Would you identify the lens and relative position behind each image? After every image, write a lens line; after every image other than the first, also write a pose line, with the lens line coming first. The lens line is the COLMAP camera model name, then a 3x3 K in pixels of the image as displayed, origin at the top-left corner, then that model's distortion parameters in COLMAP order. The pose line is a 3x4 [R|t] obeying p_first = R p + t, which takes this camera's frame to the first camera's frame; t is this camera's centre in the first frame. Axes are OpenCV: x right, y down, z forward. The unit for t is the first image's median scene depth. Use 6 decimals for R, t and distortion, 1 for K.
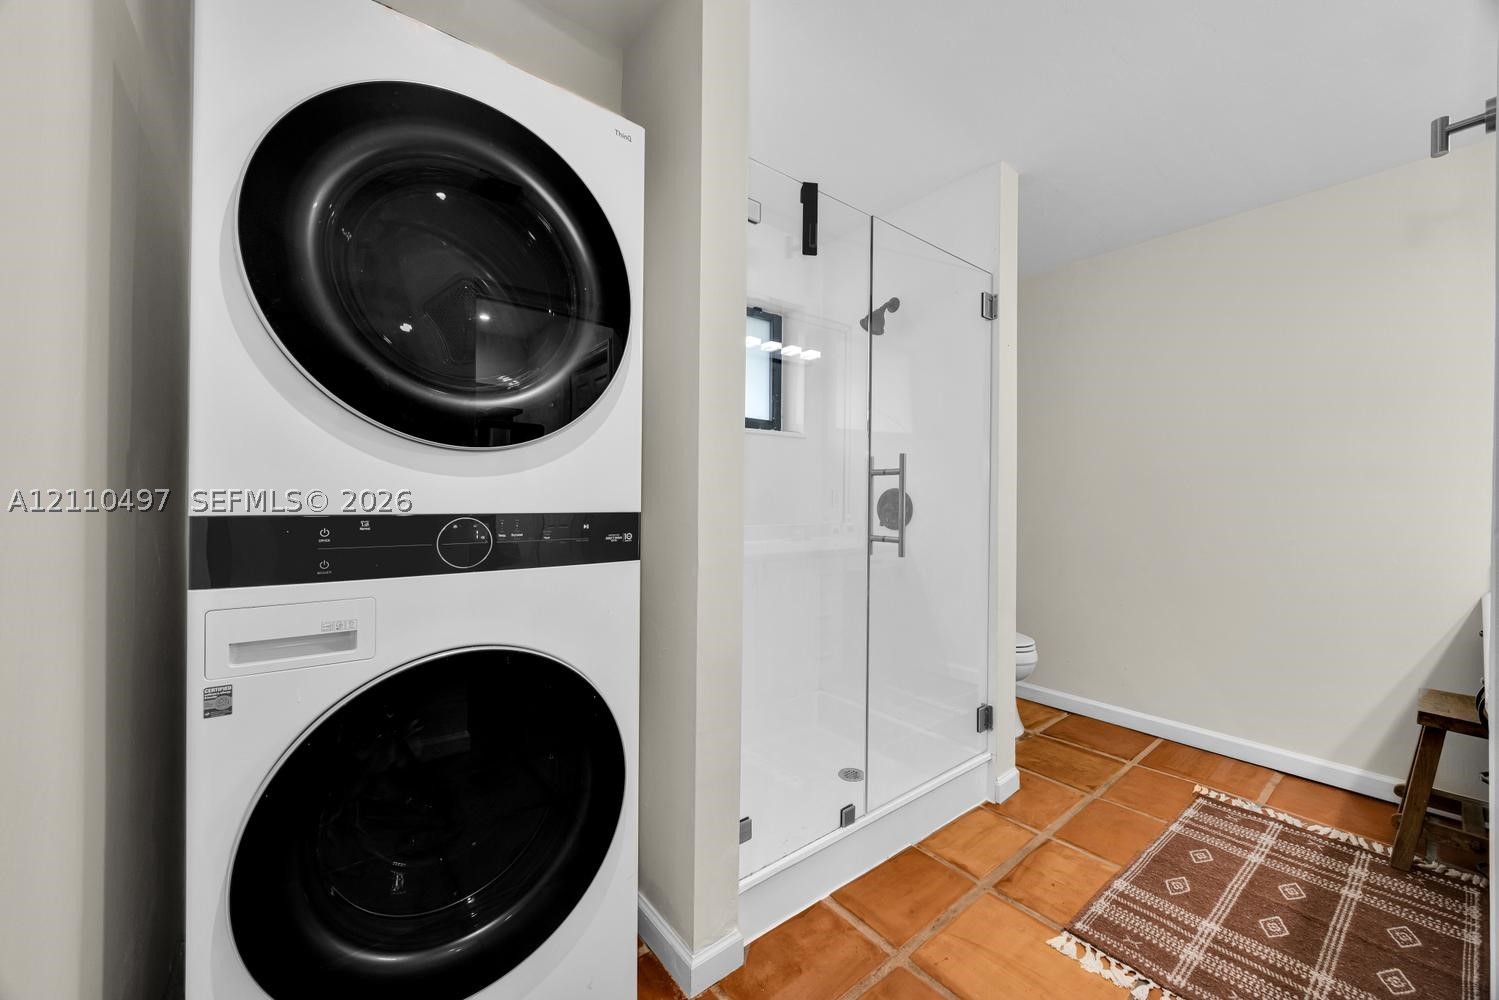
lens RADIAL K [[565.8, 0, 745.8], [0, 565.8, 493.3], [0, 0, 1]] dist [-0.001212, -0.000392]
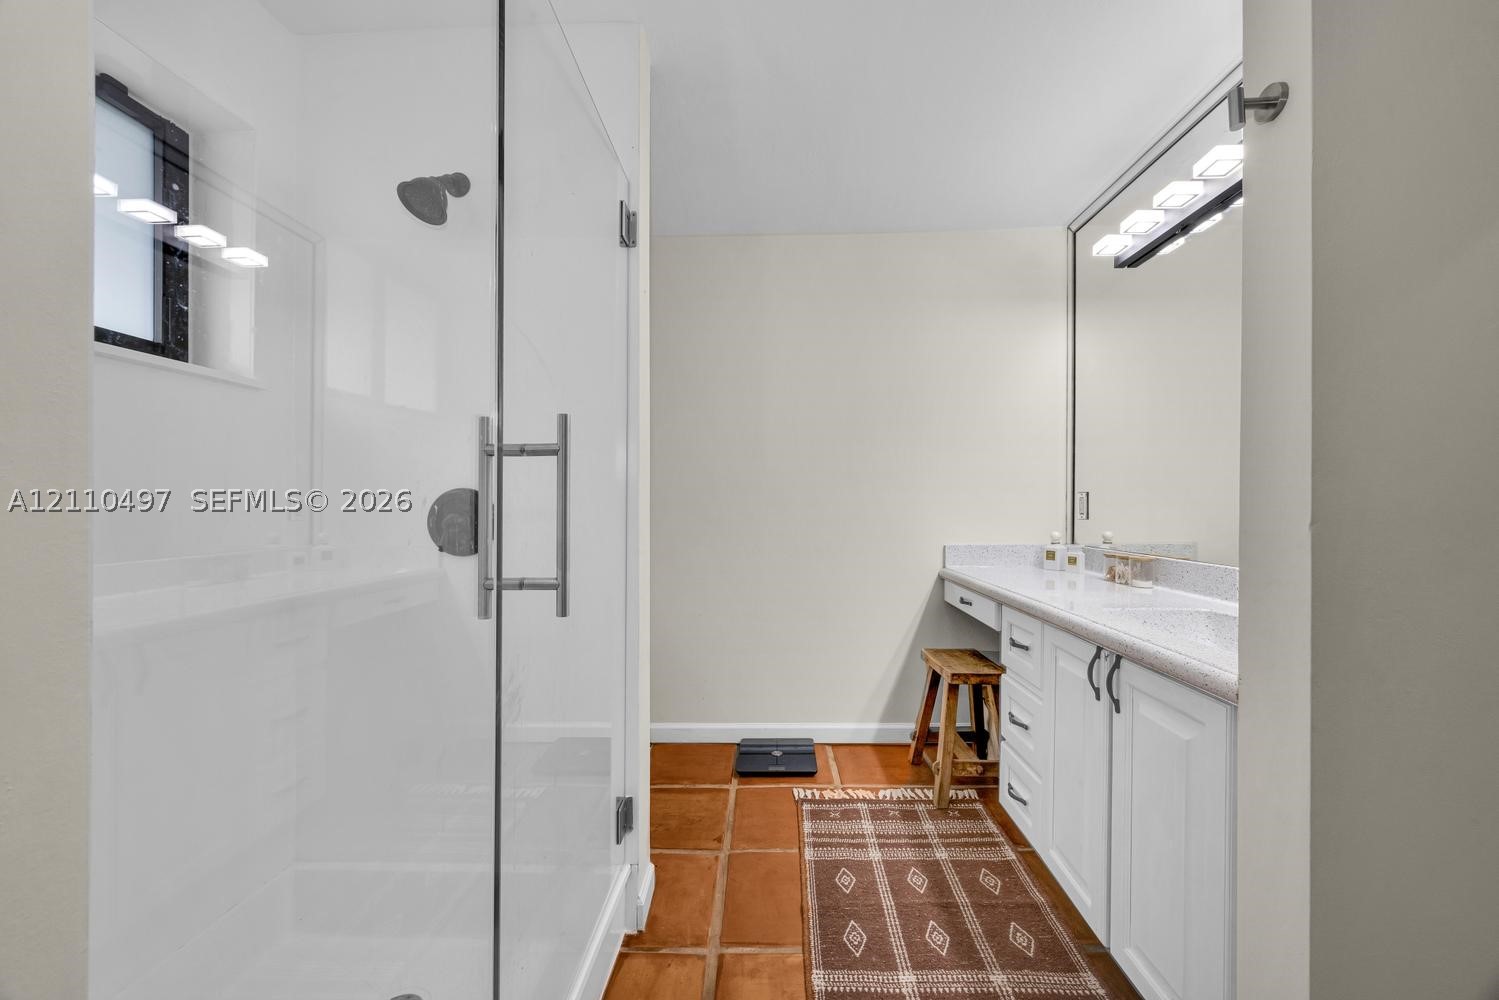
lens RADIAL K [[565.8, 0, 762.7], [0, 565.8, 499.9], [0, 0, 1]] dist [-0.001212, -0.000392]
pose [[0.636624, -0.005573, 0.771154, -0.003283], [0.009214, 0.999957, -0.000380, 0.007655], [-0.771119, 0.007347, 0.636648, 0.448713]]
